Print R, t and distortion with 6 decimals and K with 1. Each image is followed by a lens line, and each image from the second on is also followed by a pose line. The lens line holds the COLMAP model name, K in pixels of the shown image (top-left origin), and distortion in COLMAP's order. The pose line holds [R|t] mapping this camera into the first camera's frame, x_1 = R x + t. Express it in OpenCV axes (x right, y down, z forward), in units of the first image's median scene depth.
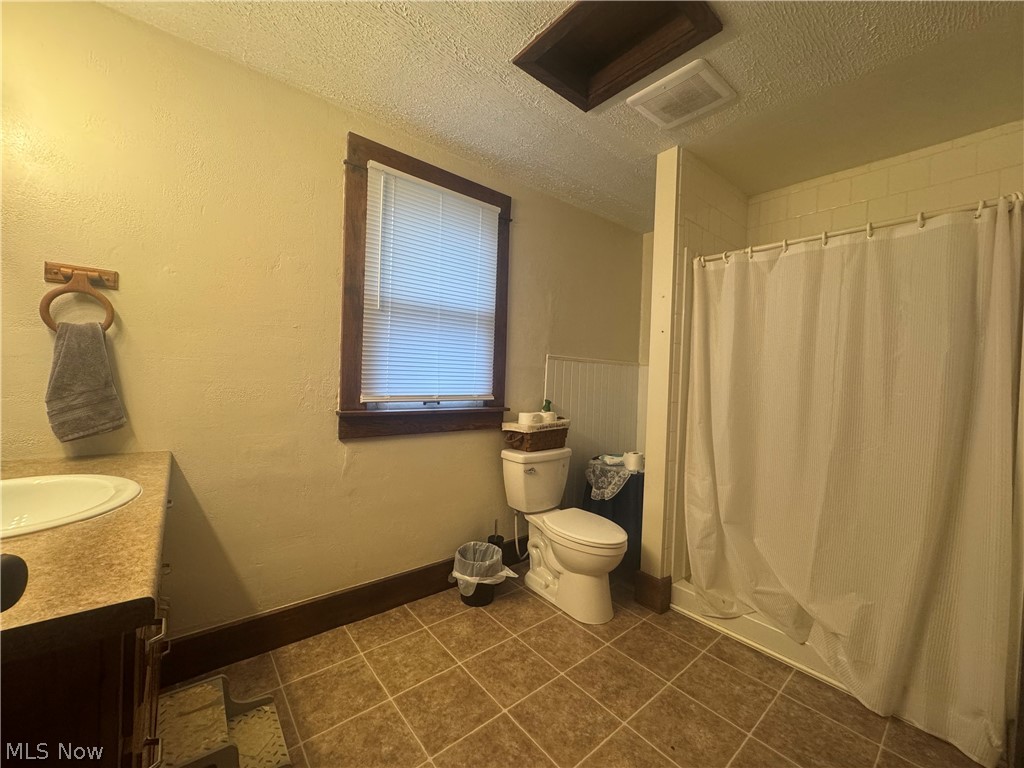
lens RADIAL K [[407.4, 0, 511.5], [0, 407.4, 381.8], [0, 0, 1]] dist [-0.004995, 0.000833]
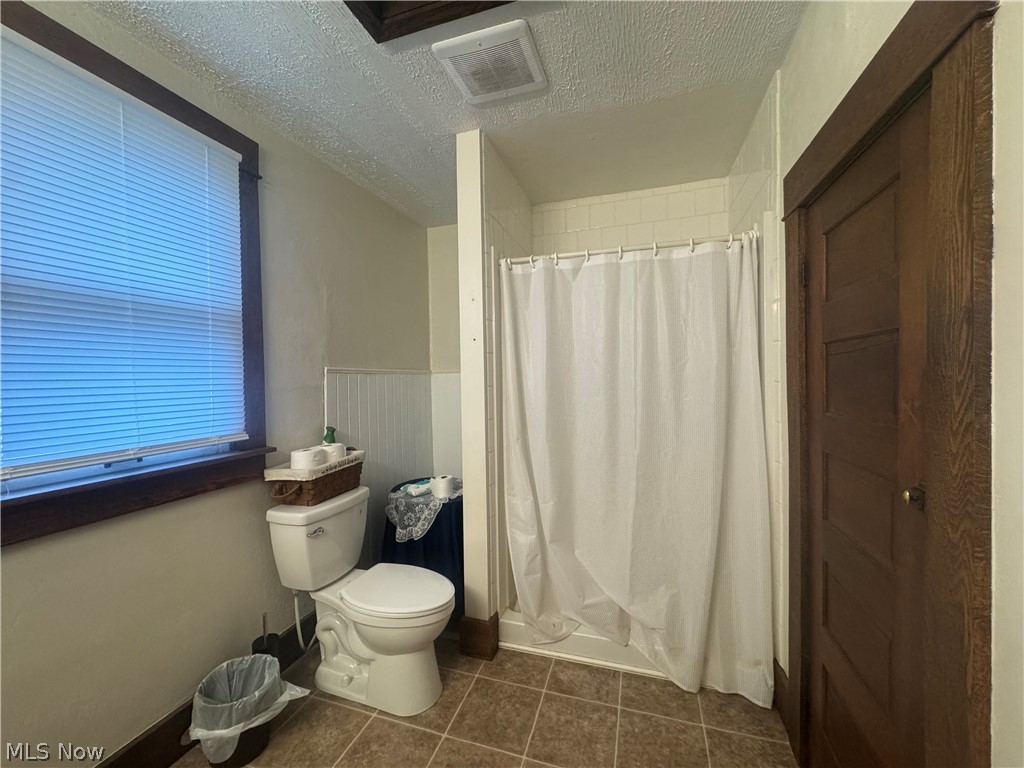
lens RADIAL K [[407.4, 0, 512.5], [0, 407.4, 382.6], [0, 0, 1]] dist [-0.004995, 0.000833]
pose [[0.843216, -0.055607, 0.534691, -0.033520], [0.053255, 0.998384, 0.019846, -0.045758], [-0.534930, 0.011740, 0.844815, 0.225714]]
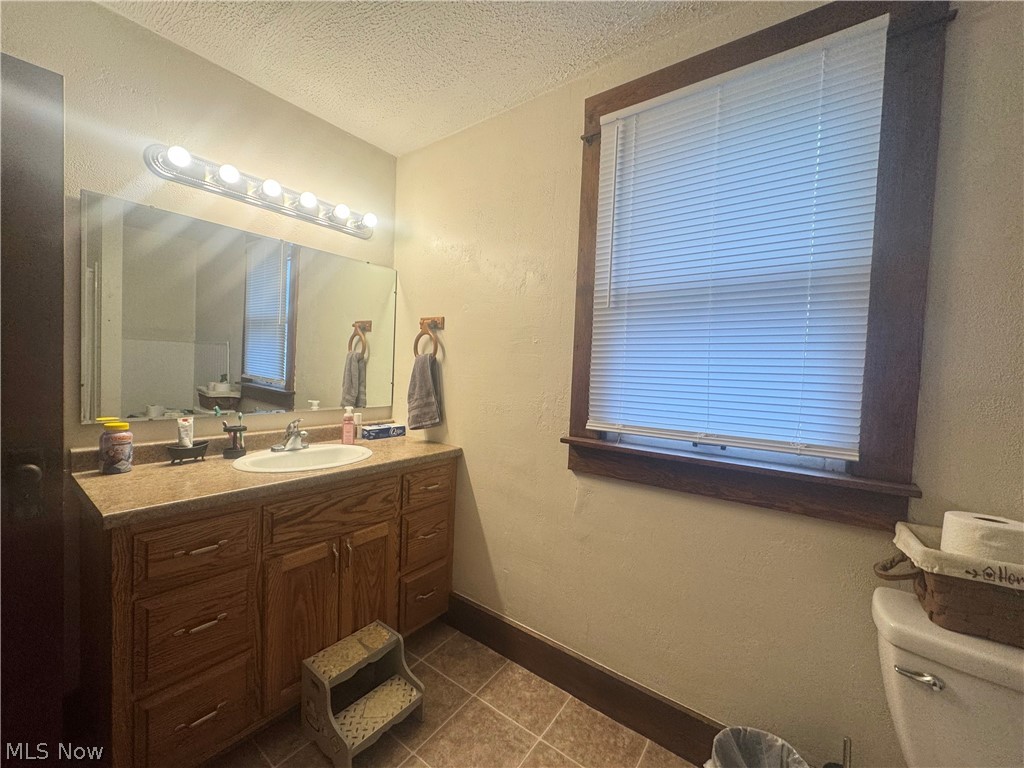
lens RADIAL K [[407.4, 0, 518.6], [0, 407.4, 384.5], [0, 0, 1]] dist [-0.004995, 0.000833]
pose [[0.244593, 0.010639, -0.969568, 0.331180], [-0.040969, 0.999160, 0.000628, -0.028414], [0.968760, 0.039569, 0.244823, 0.612173]]
